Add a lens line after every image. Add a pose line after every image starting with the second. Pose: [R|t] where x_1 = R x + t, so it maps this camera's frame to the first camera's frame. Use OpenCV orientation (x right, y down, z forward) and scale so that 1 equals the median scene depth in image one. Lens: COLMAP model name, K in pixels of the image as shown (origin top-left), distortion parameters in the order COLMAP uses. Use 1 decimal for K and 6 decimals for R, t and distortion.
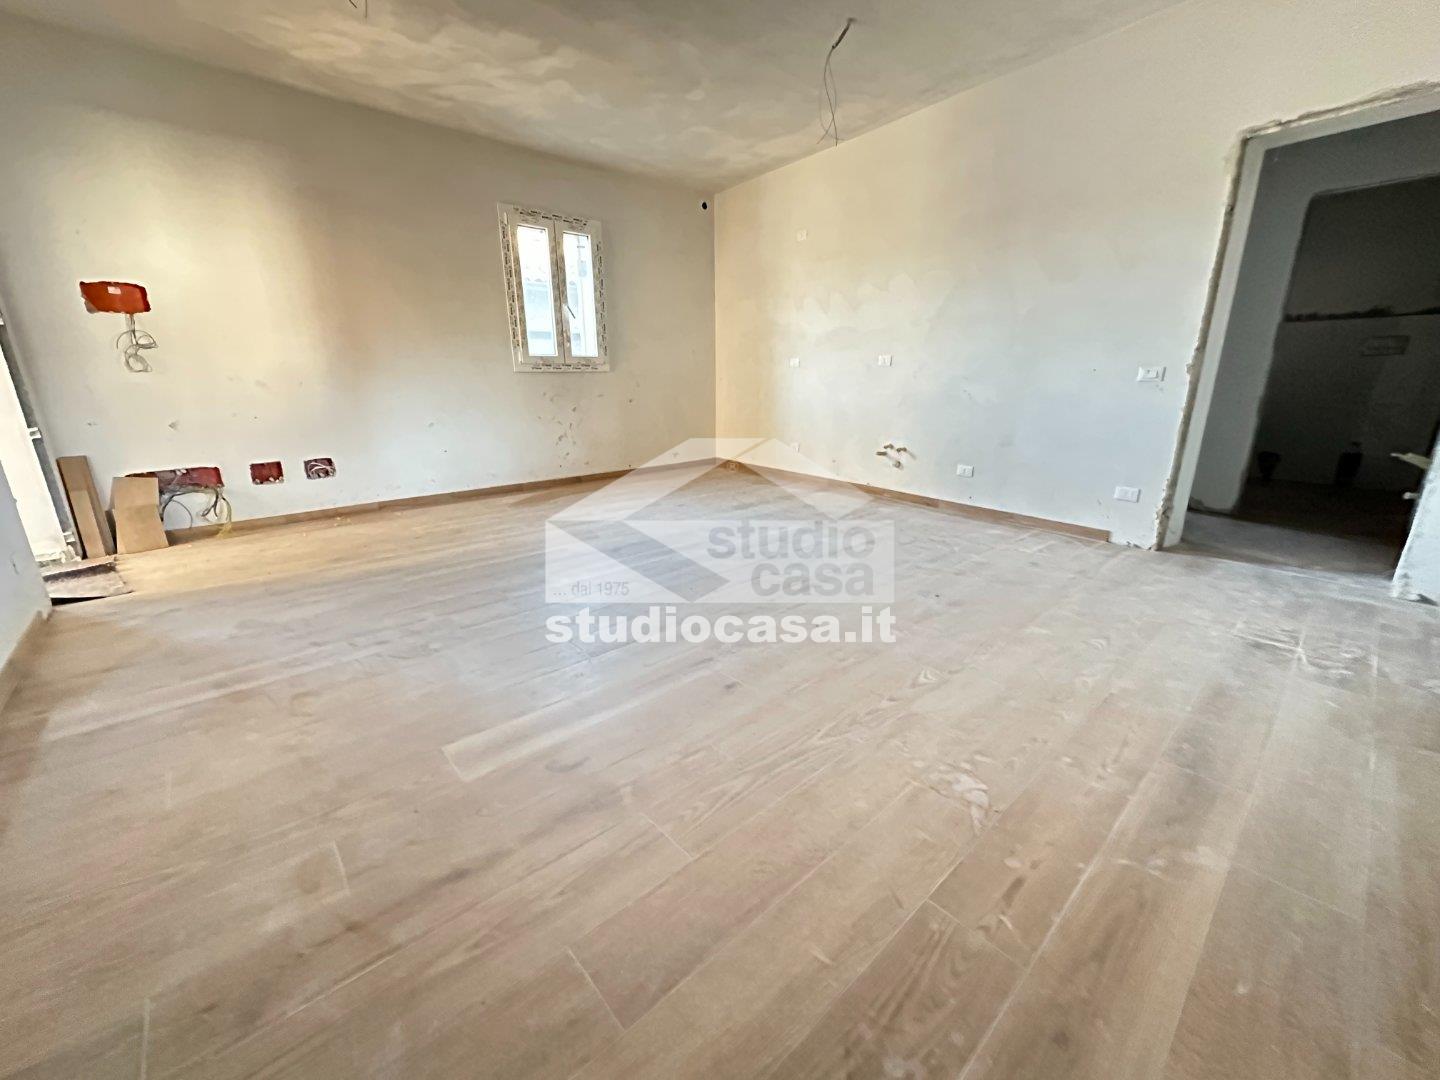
lens RADIAL K [[573.3, 0, 719.1], [0, 573.3, 539.2], [0, 0, 1]] dist [-0.002920, -0.000642]
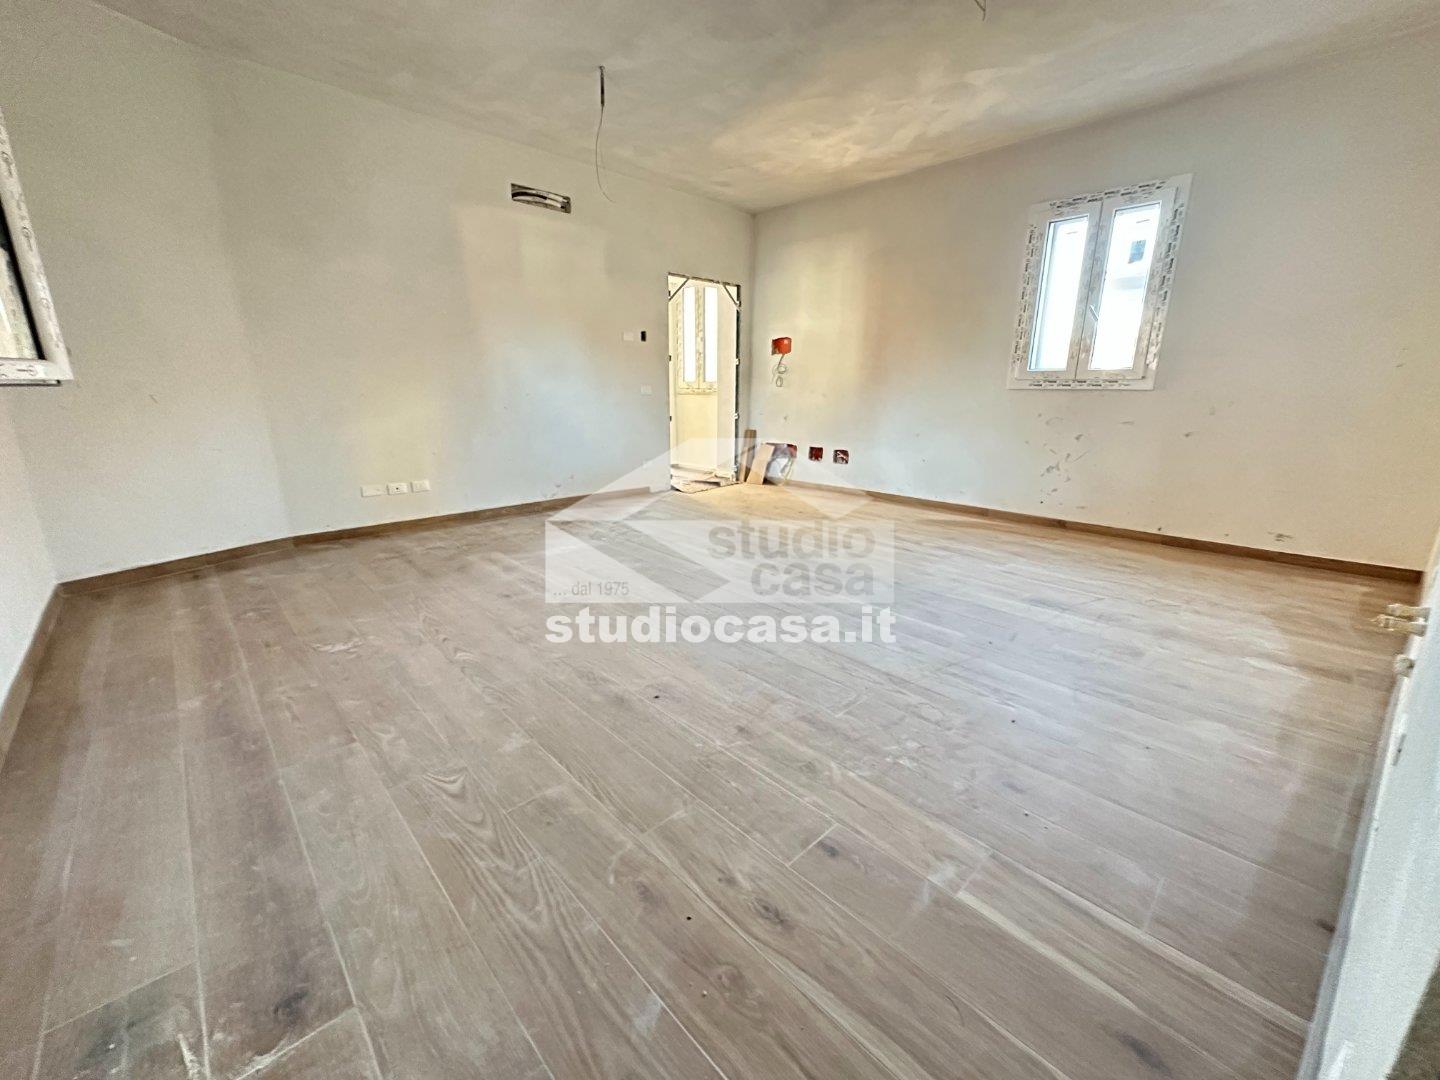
lens RADIAL K [[575.8, 0, 715.4], [0, 575.8, 536.0], [0, 0, 1]] dist [-0.002426, 0.000417]
pose [[0.032550, 0.256608, -0.965967, 0.950853], [-0.283605, 0.929125, 0.237265, -0.264434], [0.958389, 0.266230, 0.103018, 0.862775]]
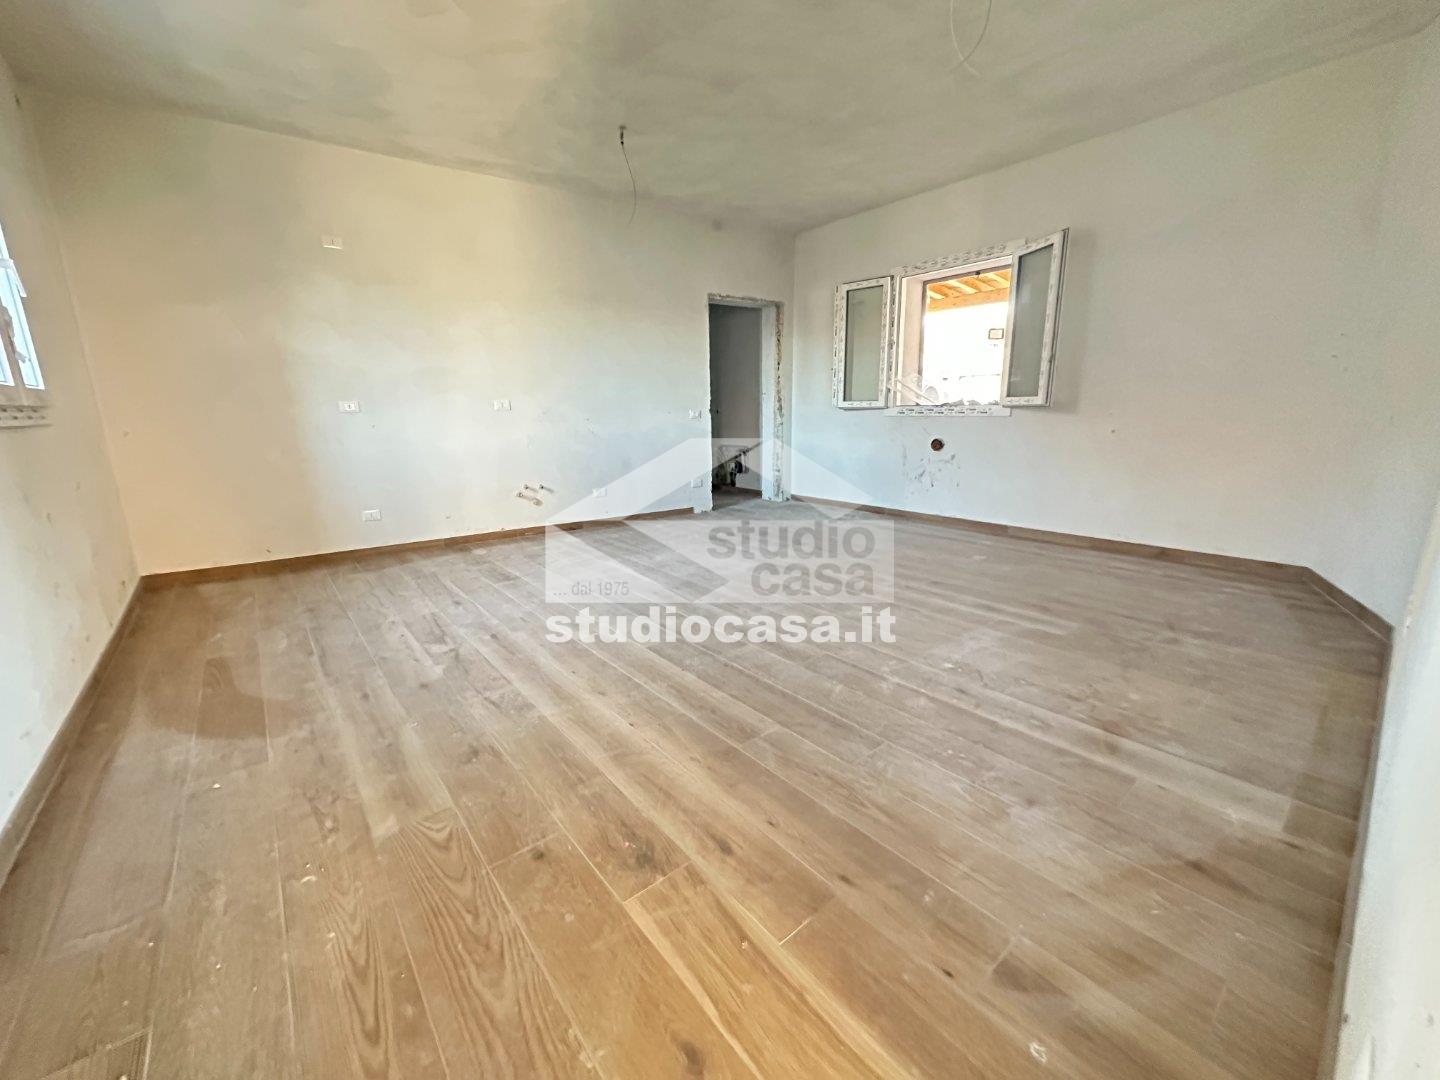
lens RADIAL K [[573.3, 0, 719.1], [0, 573.3, 539.2], [0, 0, 1]] dist [-0.002920, -0.000642]
pose [[0.039631, -0.219682, 0.974766, -1.125623], [0.294291, 0.934829, 0.198716, -0.277711], [-0.954894, 0.278990, 0.101699, 0.926901]]
